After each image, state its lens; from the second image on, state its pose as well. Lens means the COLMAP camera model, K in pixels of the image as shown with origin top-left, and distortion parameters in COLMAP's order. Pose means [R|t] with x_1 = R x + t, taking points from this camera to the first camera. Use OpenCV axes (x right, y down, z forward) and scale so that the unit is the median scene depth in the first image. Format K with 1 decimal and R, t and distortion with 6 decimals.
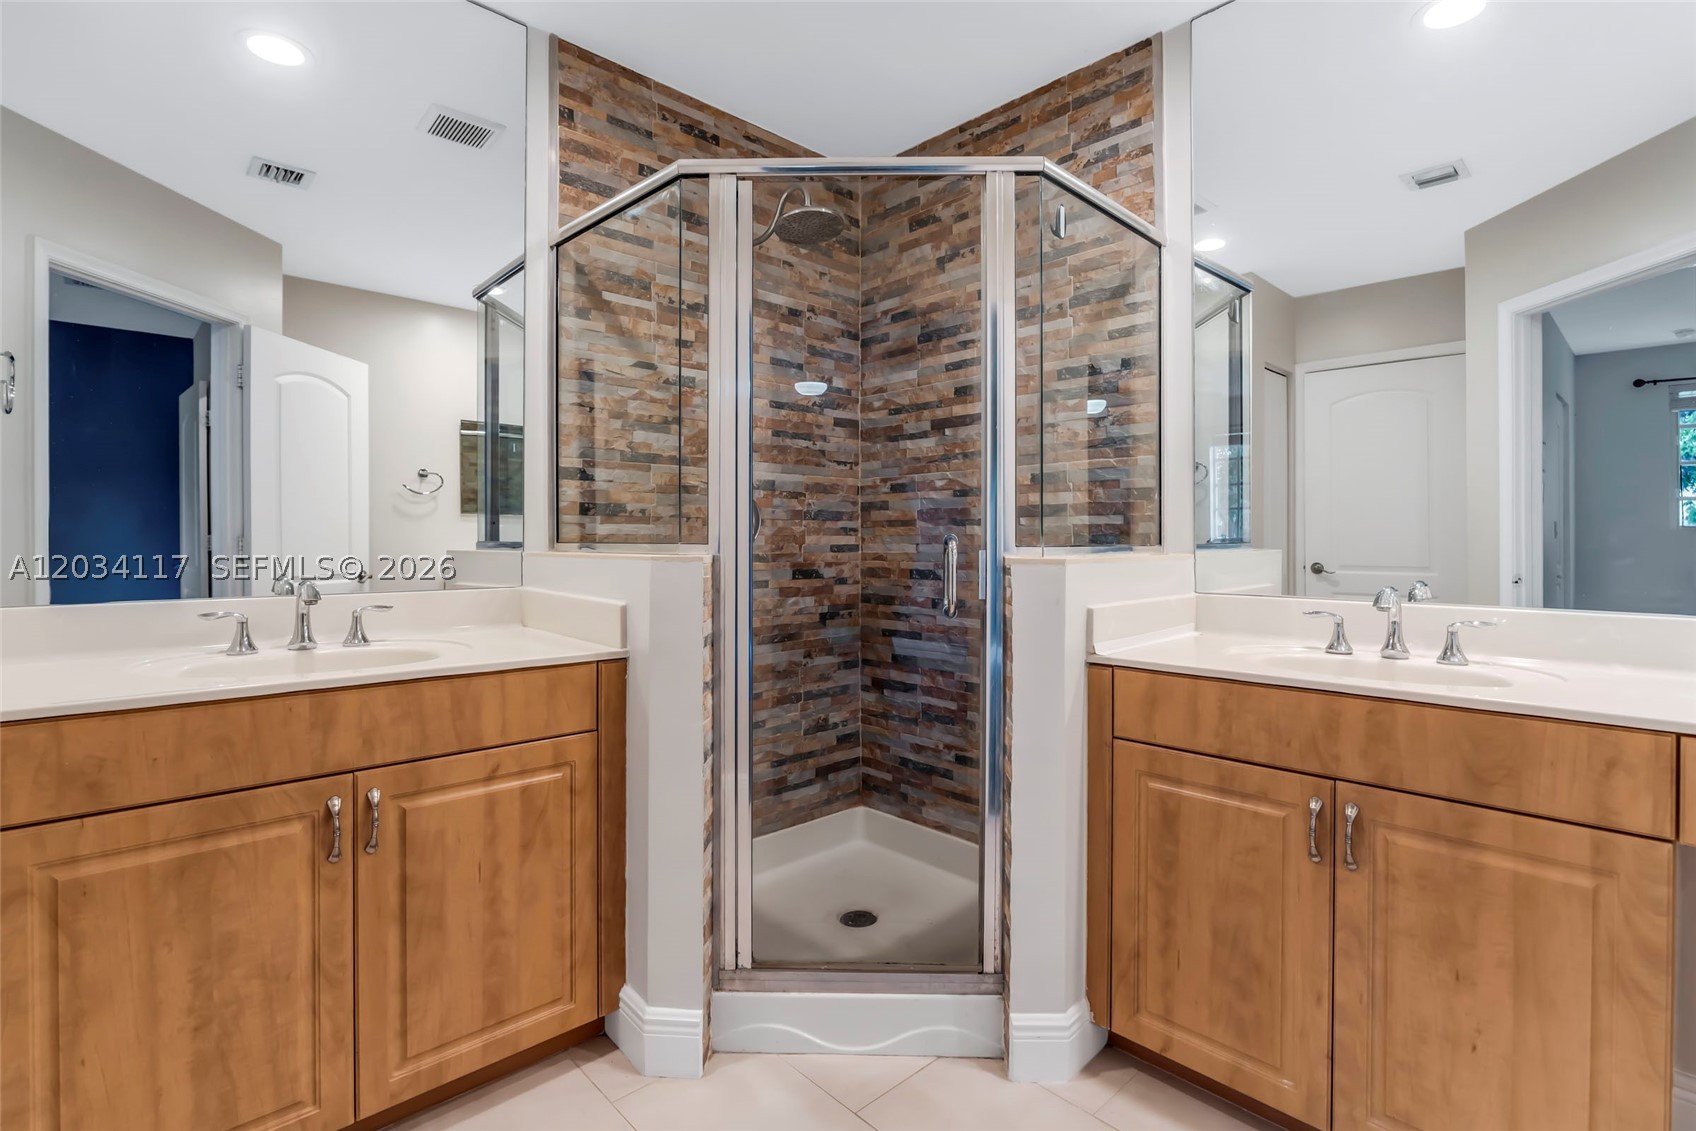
lens RADIAL K [[804.4, 0, 850.4], [0, 804.4, 537.1], [0, 0, 1]] dist [-0.002097, 0.000166]
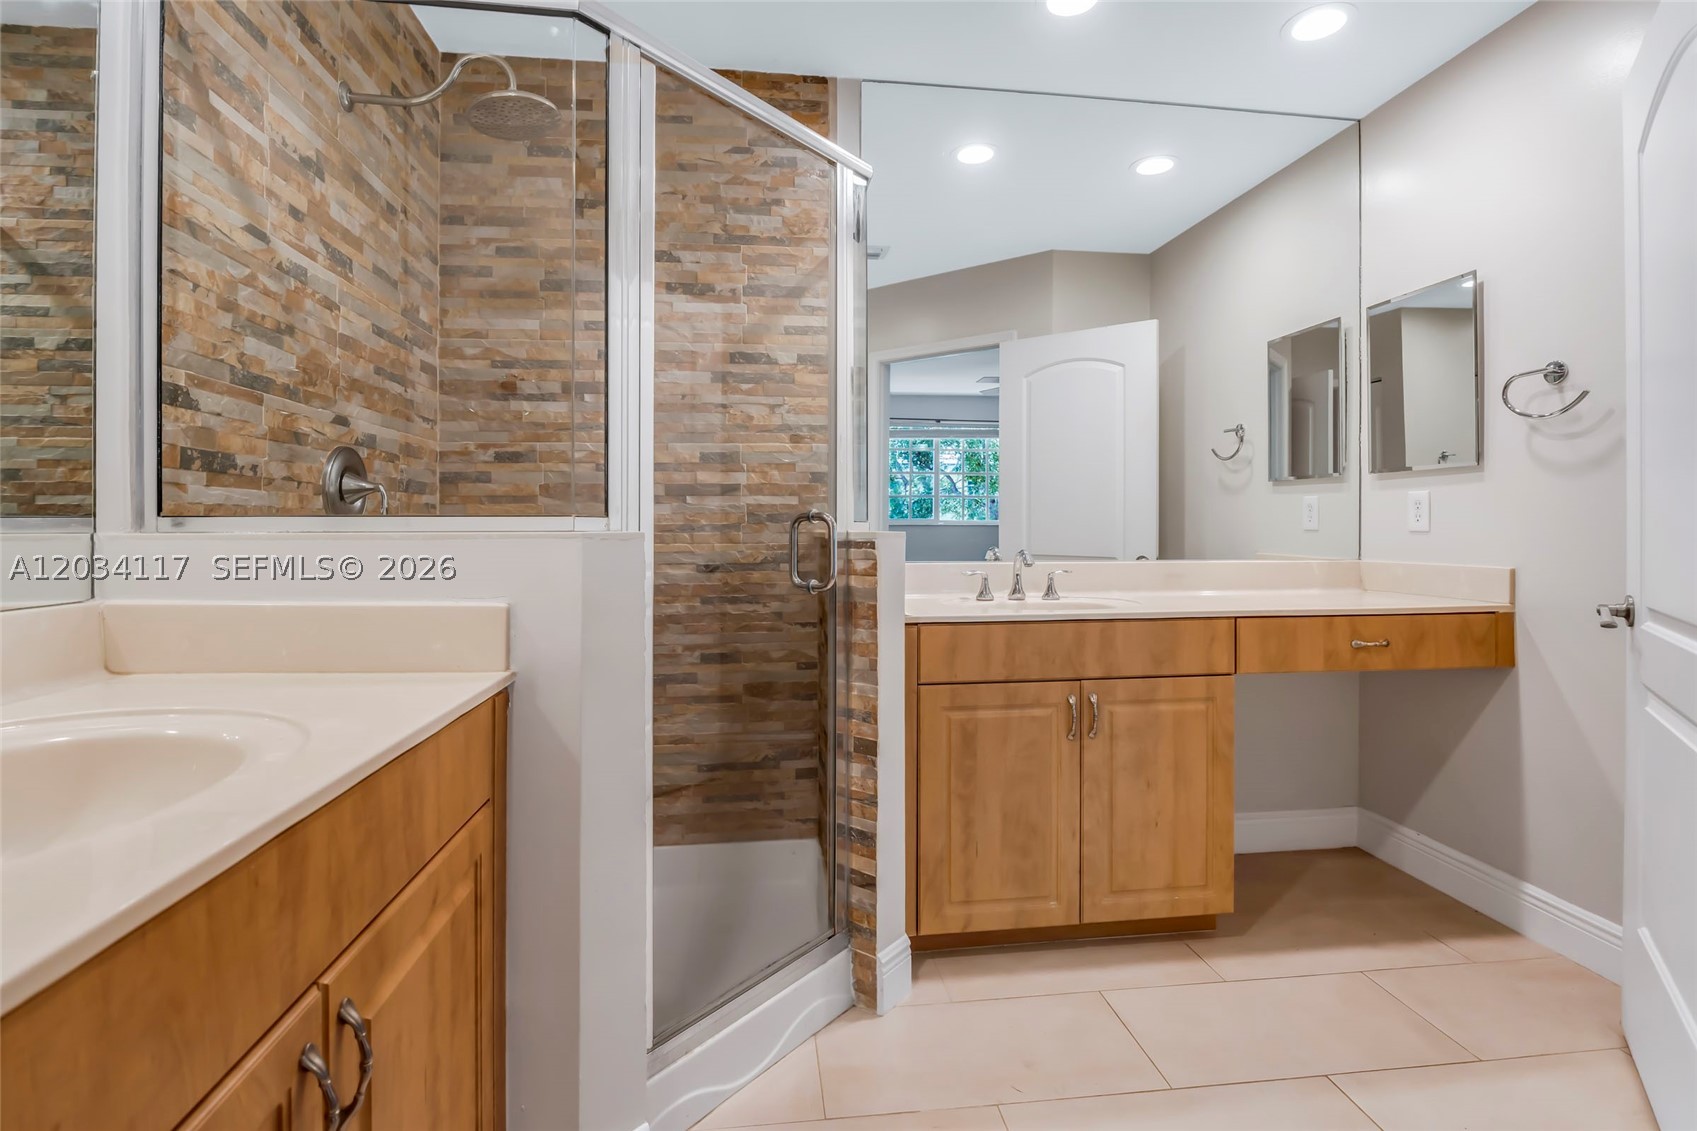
lens RADIAL K [[804.7, 0, 847.7], [0, 804.7, 527.1], [0, 0, 1]] dist [-0.010300, 0.000217]
pose [[0.604476, -0.002153, 0.796621, -0.485131], [0.001475, 0.999998, 0.001584, 0.013208], [-0.796622, 0.000217, 0.604477, 0.272954]]
